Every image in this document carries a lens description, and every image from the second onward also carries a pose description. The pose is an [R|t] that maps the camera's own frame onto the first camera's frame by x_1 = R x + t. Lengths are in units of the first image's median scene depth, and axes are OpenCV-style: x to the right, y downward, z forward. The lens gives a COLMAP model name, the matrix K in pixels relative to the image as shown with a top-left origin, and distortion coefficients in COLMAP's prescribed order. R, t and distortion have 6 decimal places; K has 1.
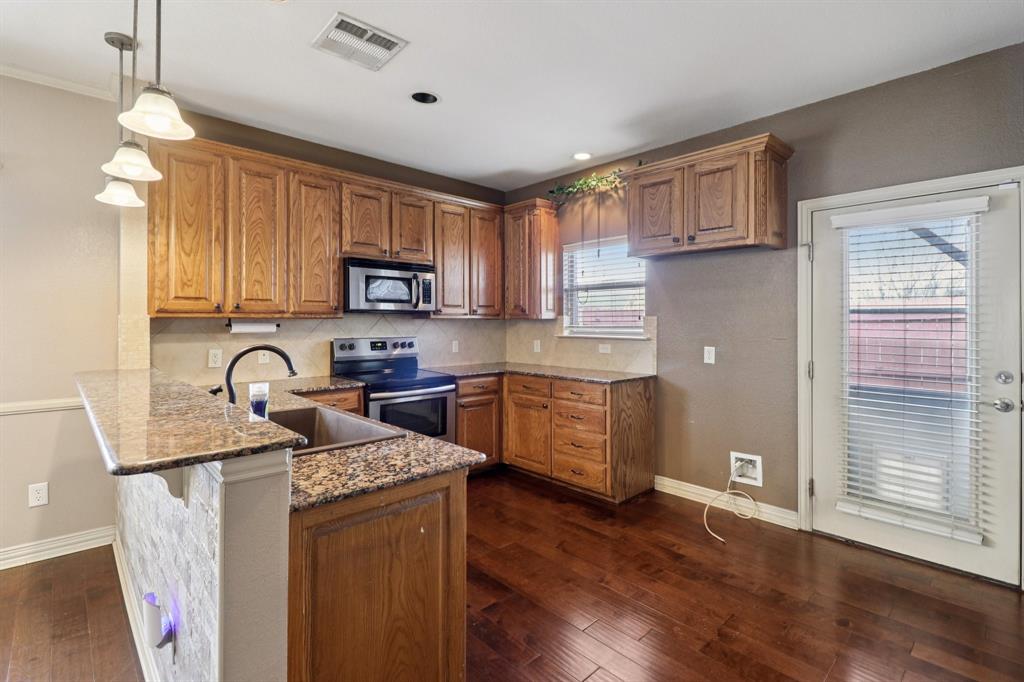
lens RADIAL K [[473.6, 0, 507.8], [0, 473.6, 318.7], [0, 0, 1]] dist [0.007767, -0.006699]
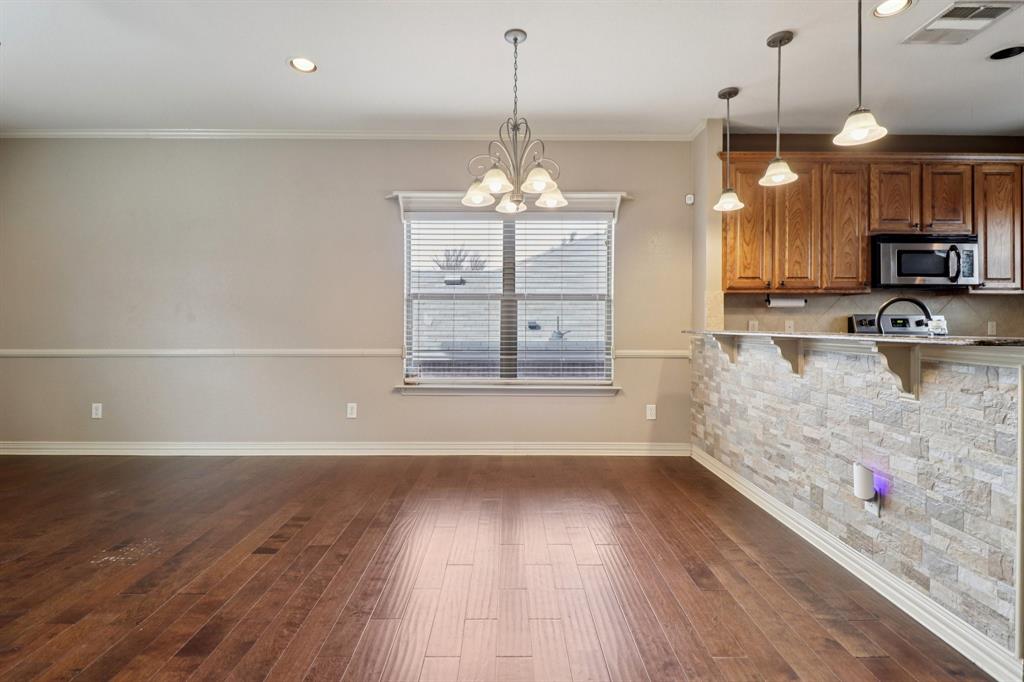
lens RADIAL K [[473.6, 0, 513.6], [0, 473.6, 321.9], [0, 0, 1]] dist [0.007767, -0.006699]
pose [[0.738063, 0.001950, -0.674729, -0.209644], [0.000083, 0.999996, 0.002980, 0.055223], [0.674732, -0.002255, 0.738060, -0.290024]]
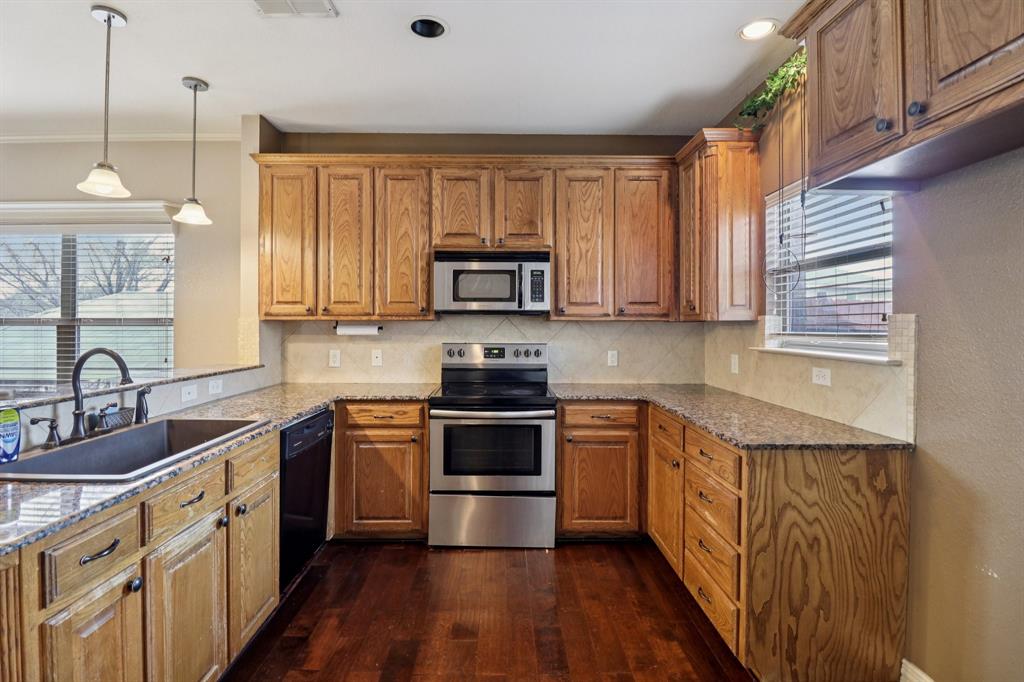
lens RADIAL K [[473.6, 0, 513.9], [0, 473.6, 323.5], [0, 0, 1]] dist [0.007767, -0.006699]
pose [[0.737259, 0.000658, -0.675610, 0.344537], [0.001535, 0.999995, 0.002649, 0.002471], [0.675609, -0.002989, 0.737254, 0.418771]]
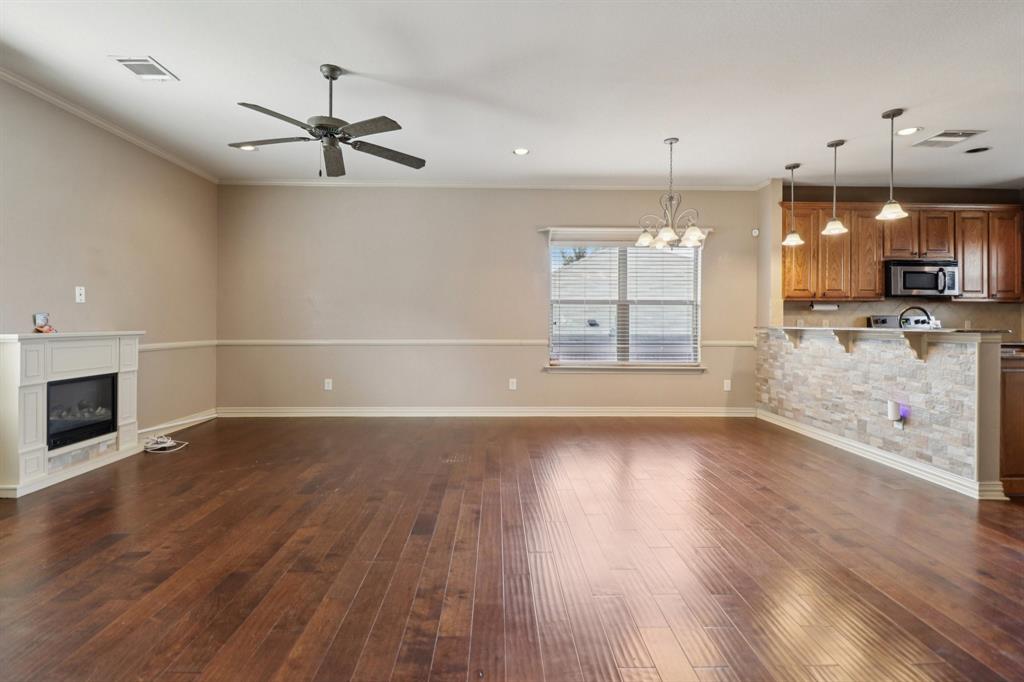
lens RADIAL K [[473.6, 0, 511.0], [0, 473.6, 319.5], [0, 0, 1]] dist [0.007767, -0.006699]
pose [[0.749729, 0.002601, -0.661739, -0.225706], [-0.001566, 0.999996, 0.002157, 0.052939], [0.661743, -0.000581, 0.749731, -0.860308]]
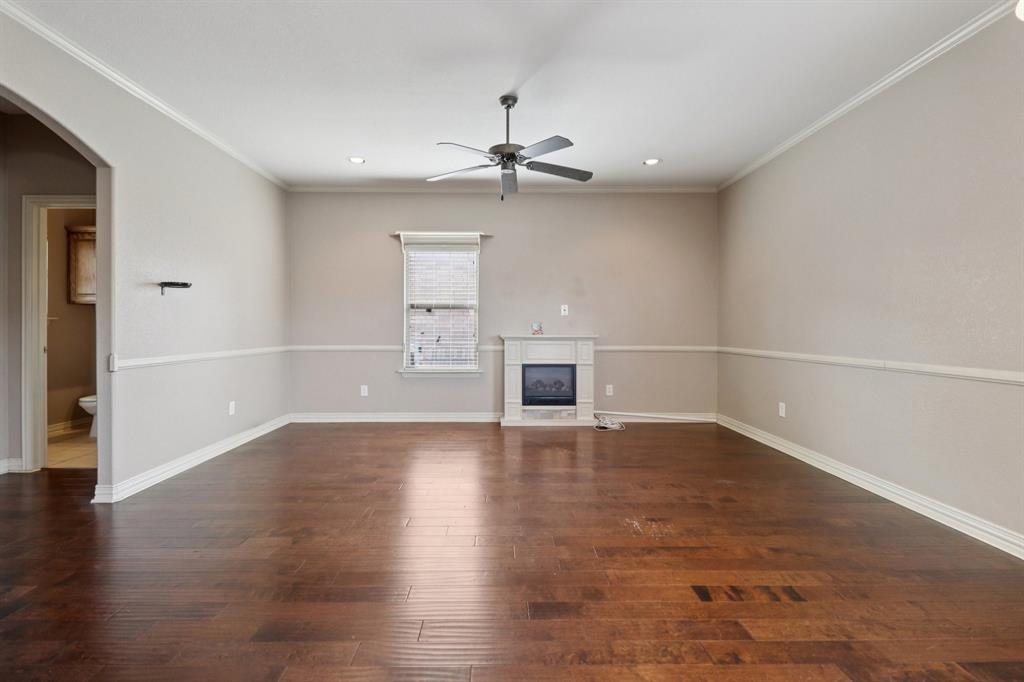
lens RADIAL K [[473.6, 0, 499.5], [0, 473.6, 330.5], [0, 0, 1]] dist [0.007767, -0.006699]
pose [[-0.681578, 0.007352, -0.731708, -0.325883], [0.004036, 0.999972, 0.006288, 0.058570], [0.731734, 0.001333, -0.681589, 0.143801]]
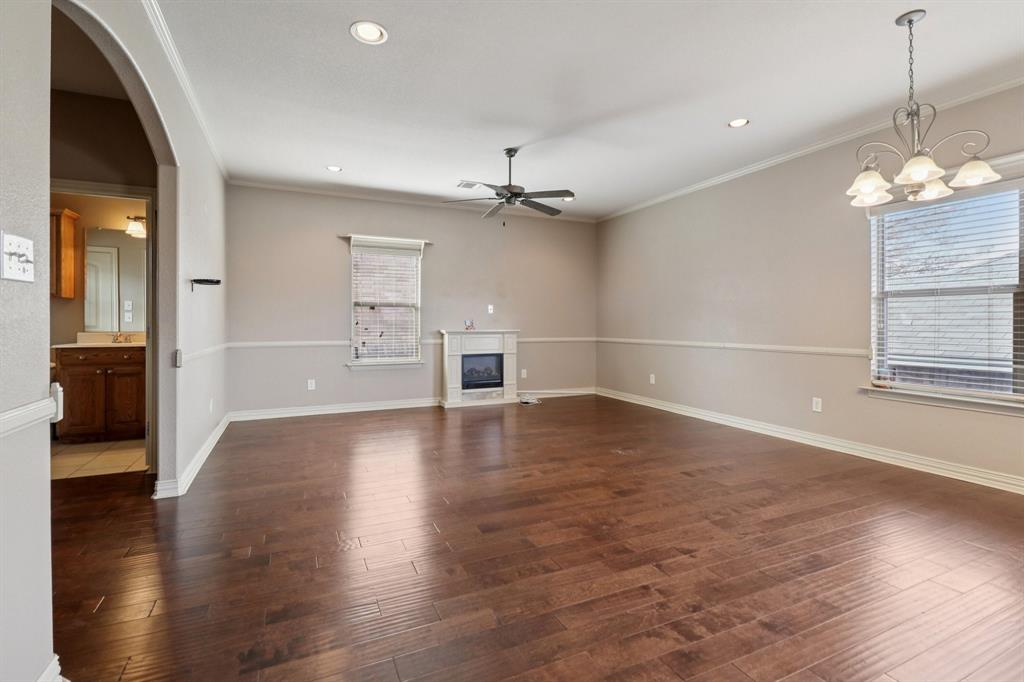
lens RADIAL K [[473.6, 0, 502.1], [0, 473.6, 322.7], [0, 0, 1]] dist [0.007767, -0.006699]
pose [[-0.325005, 0.000635, -0.945712, 0.131286], [0.004559, 0.999989, -0.000895, 0.058077], [0.945701, -0.004603, -0.325005, -0.092423]]
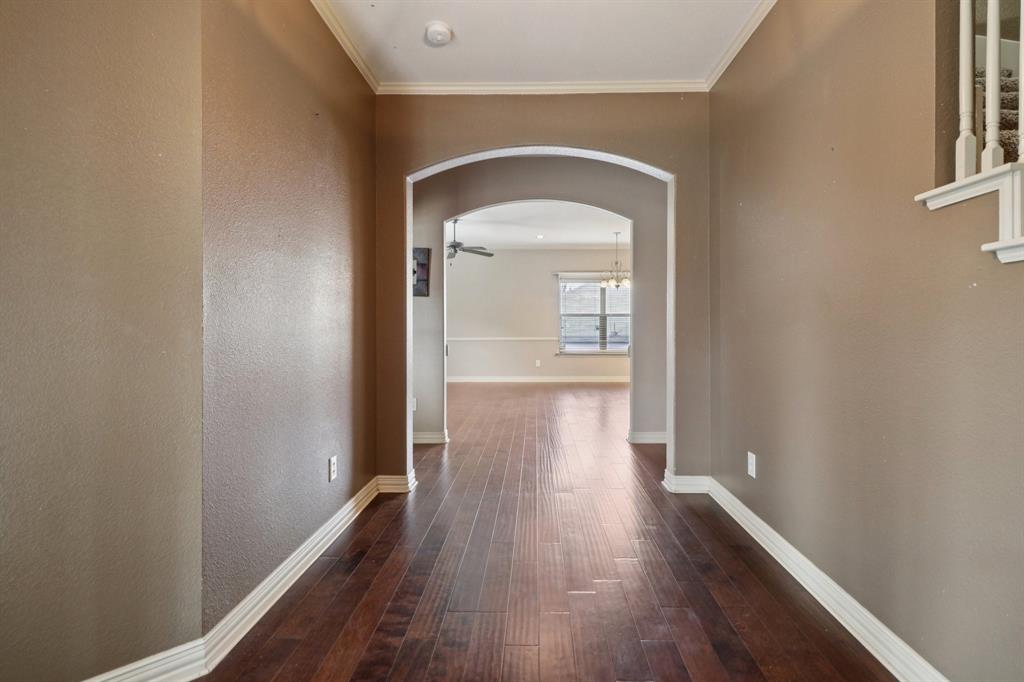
lens RADIAL K [[473.6, 0, 513.2], [0, 473.6, 338.0], [0, 0, 1]] dist [0.007767, -0.006699]
pose [[0.693835, 0.014413, -0.719990, 0.556997], [0.005005, 0.999679, 0.024836, 0.057551], [0.720117, -0.020836, 0.693540, -1.625837]]
